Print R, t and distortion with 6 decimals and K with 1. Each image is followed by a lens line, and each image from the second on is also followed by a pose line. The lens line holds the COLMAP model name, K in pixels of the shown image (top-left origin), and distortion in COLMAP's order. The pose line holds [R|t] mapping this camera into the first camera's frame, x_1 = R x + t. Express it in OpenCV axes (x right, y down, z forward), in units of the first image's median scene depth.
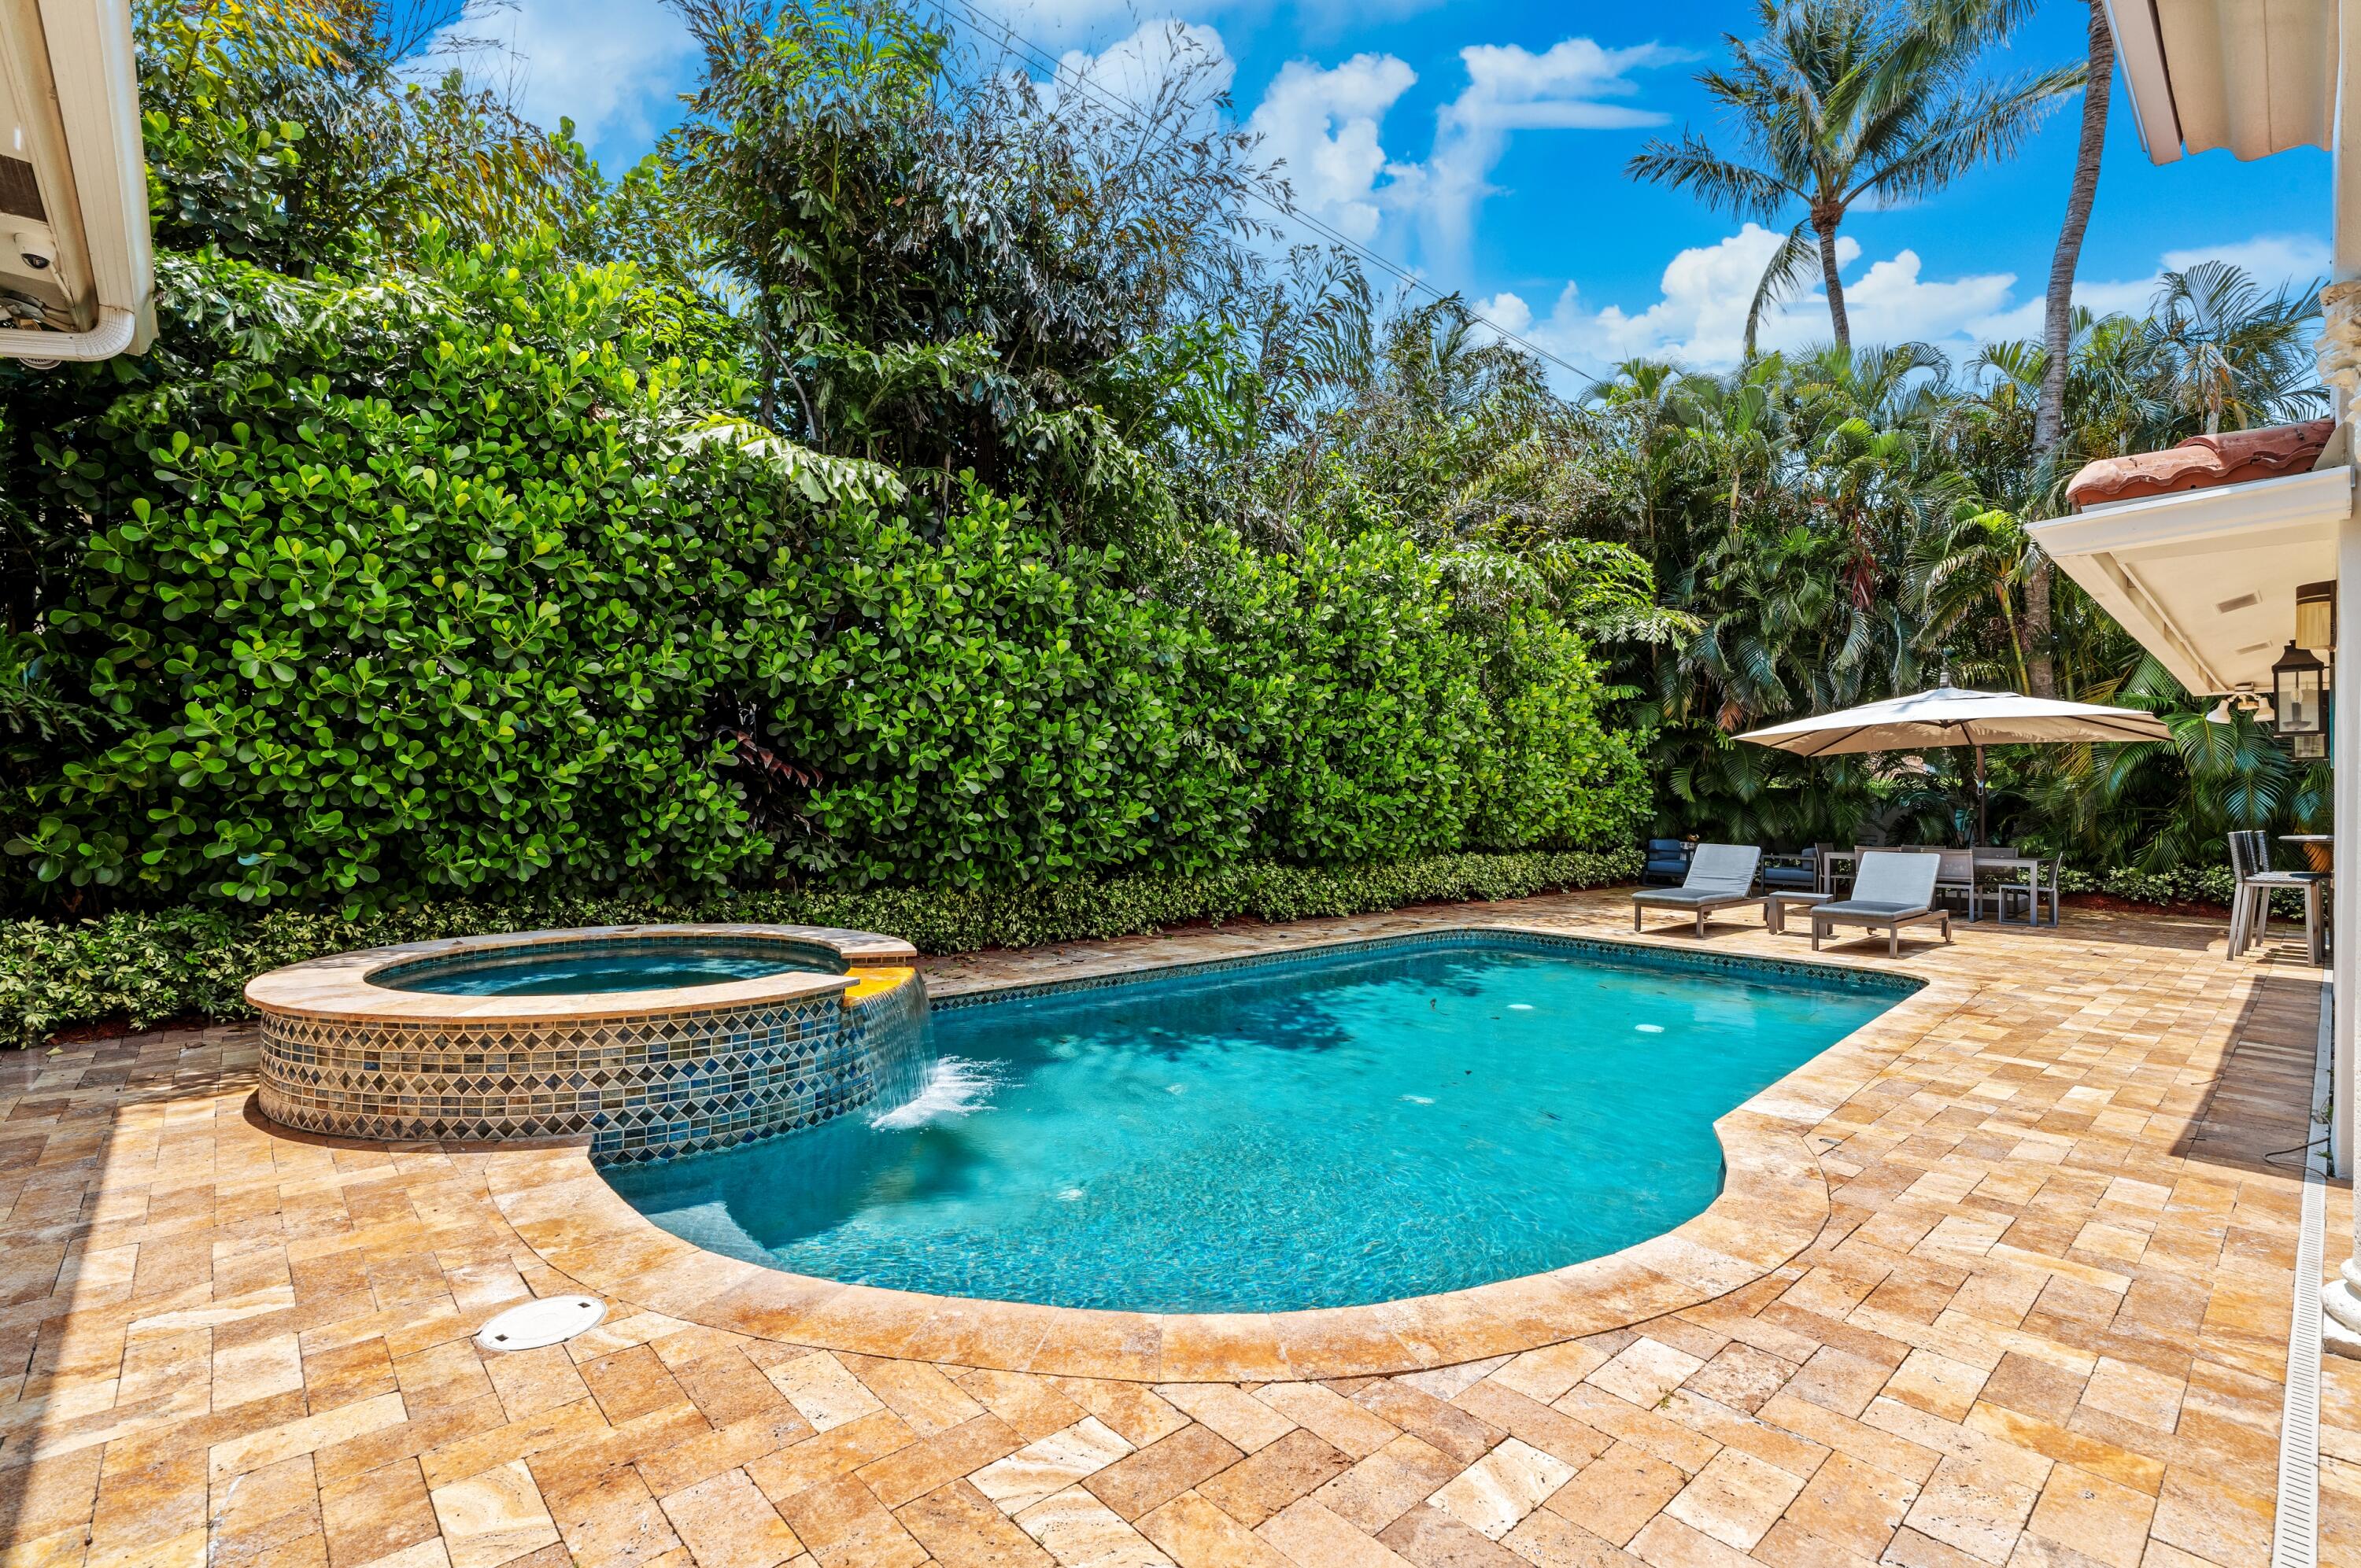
lens RADIAL K [[1071.7, 0, 1167.6], [0, 1071.7, 782.6], [0, 0, 1]] dist [-0.001682, 0.000369]
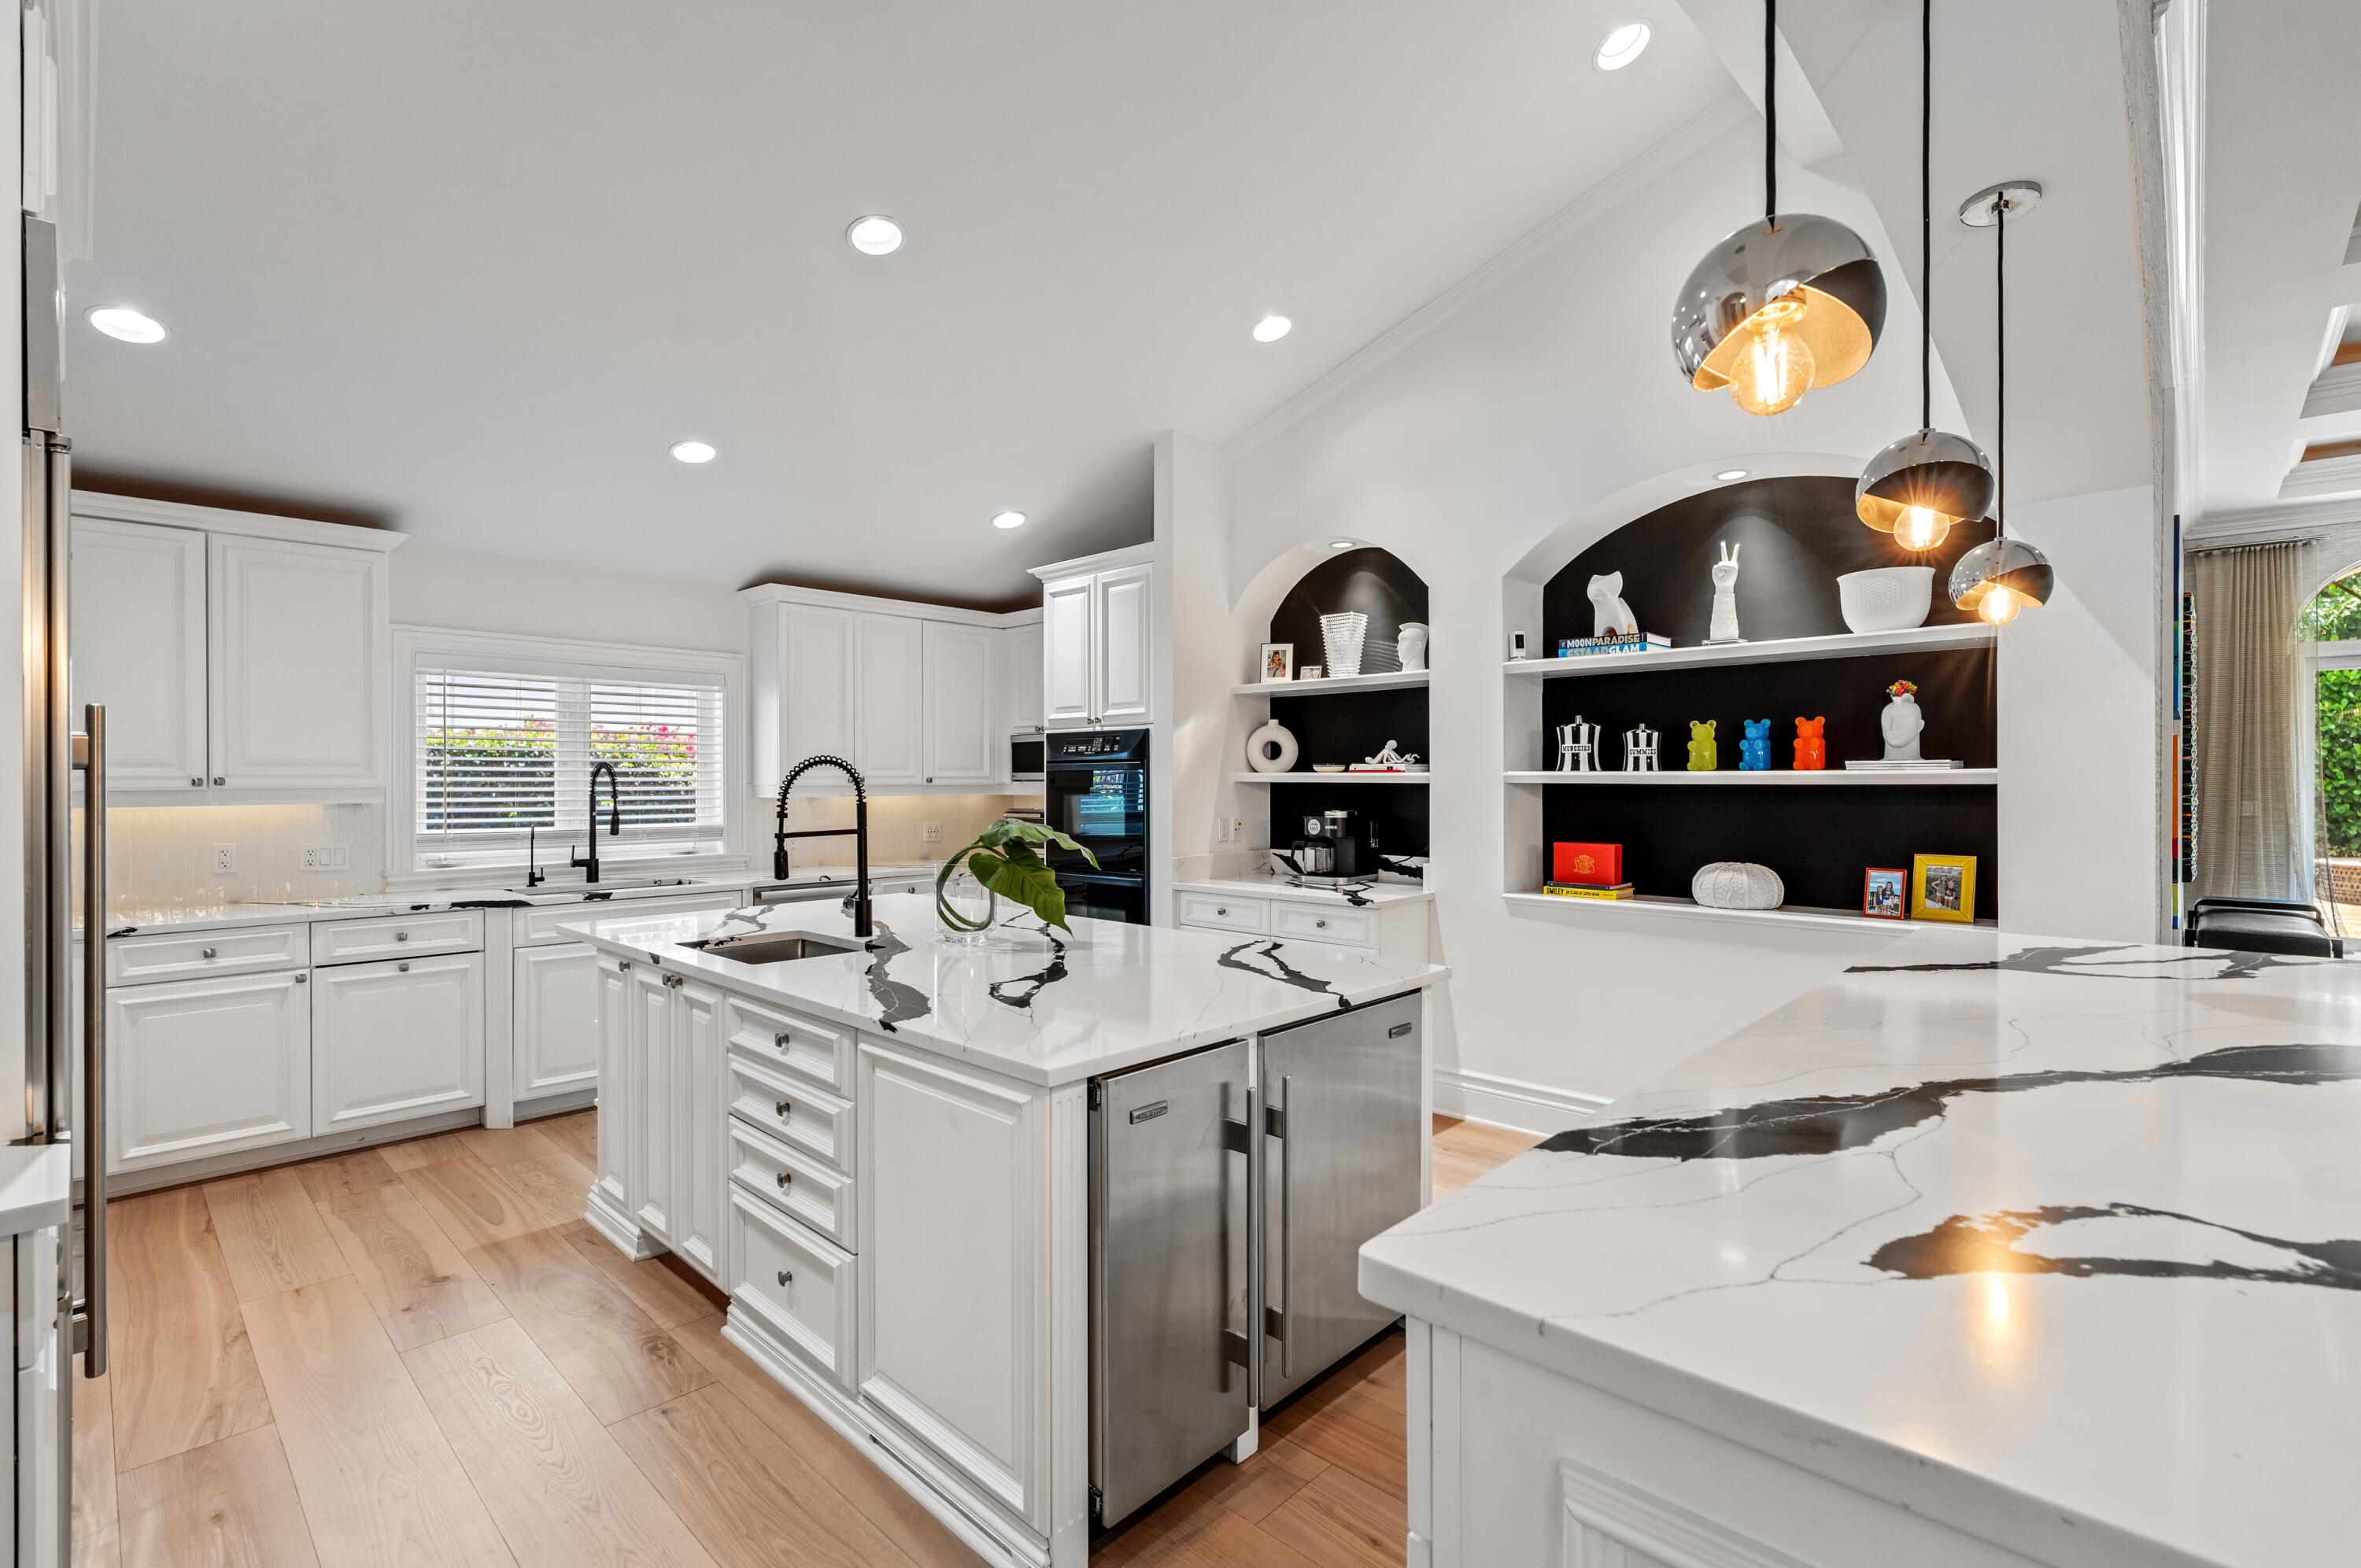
lens RADIAL K [[1066.6, 0, 1181.2], [0, 1066.6, 789.5], [0, 0, 1]] dist [-0.003373, 0.000112]
pose [[0.074424, -0.003740, -0.997220, 1.378806], [0.022705, 0.999740, -0.002055, -0.059290], [0.996968, -0.022489, 0.074490, -1.749106]]
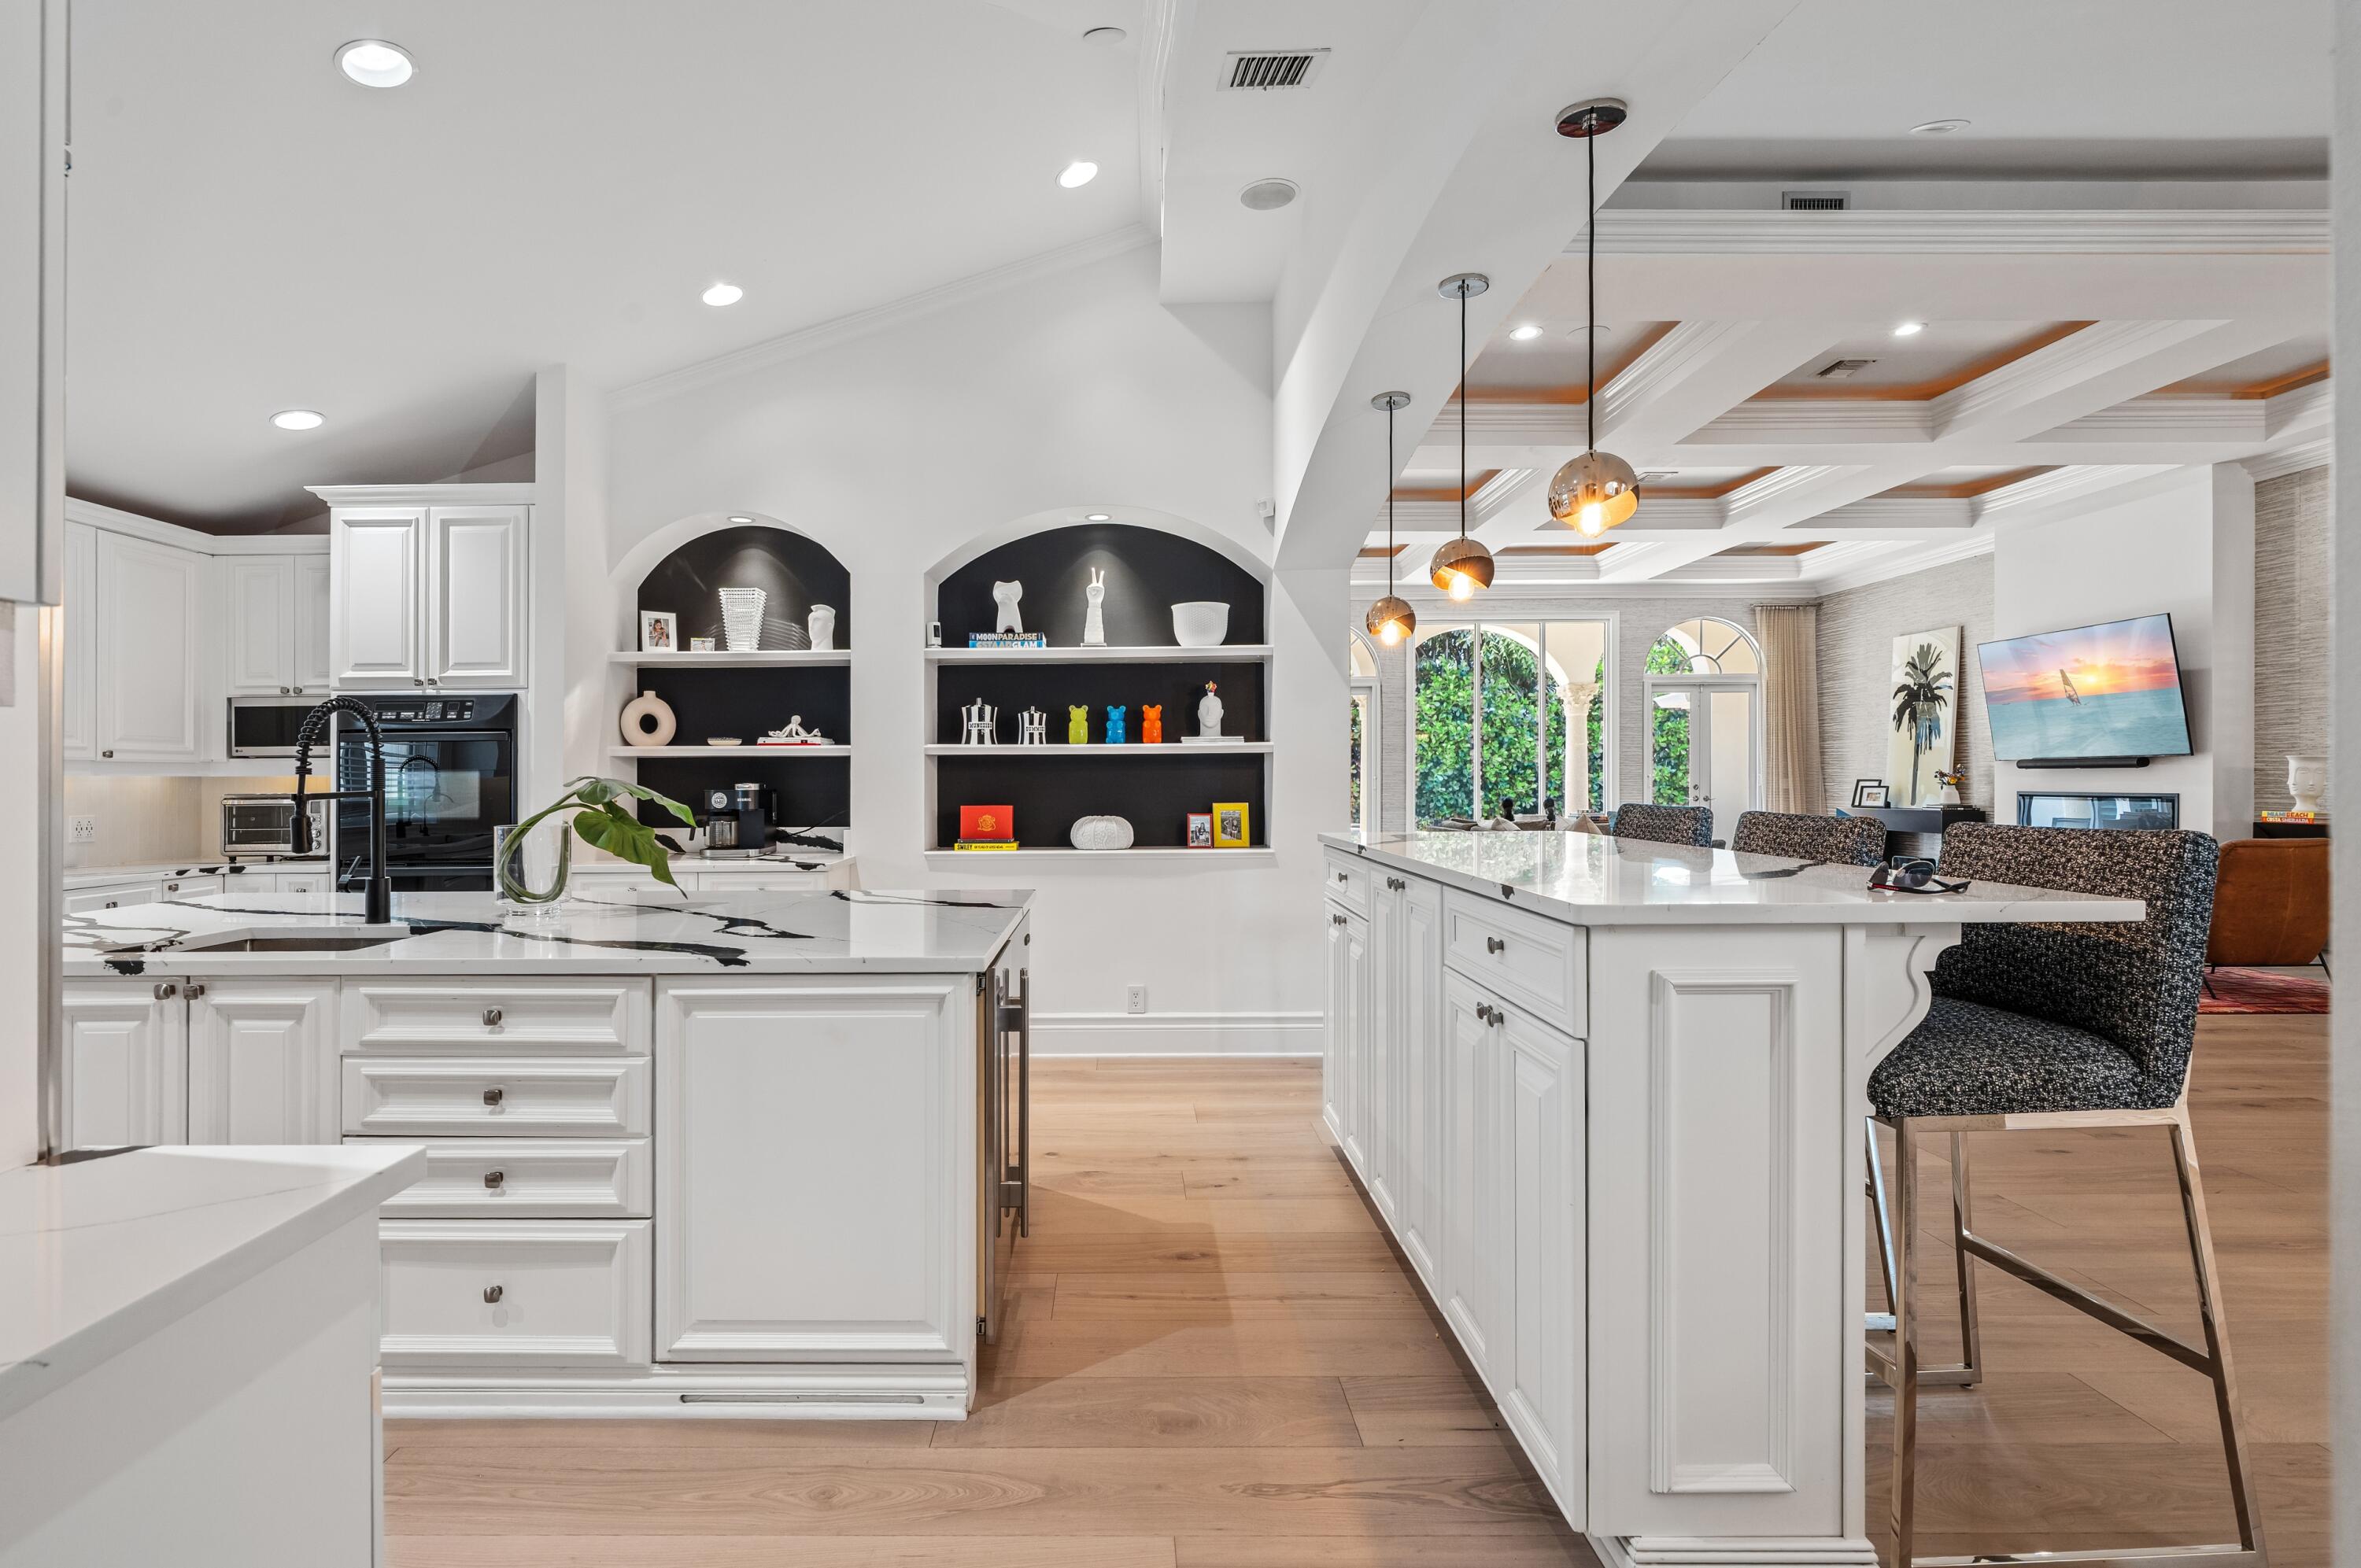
lens RADIAL K [[1112.7, 0, 1110.1], [0, 1112.7, 787.3], [0, 0, 1]] dist [-0.002236, -0.000071]
pose [[0.732966, -0.012767, -0.680145, 1.363573], [0.030309, 0.999444, 0.013902, -0.044127], [0.679590, -0.030804, 0.732945, -1.984309]]
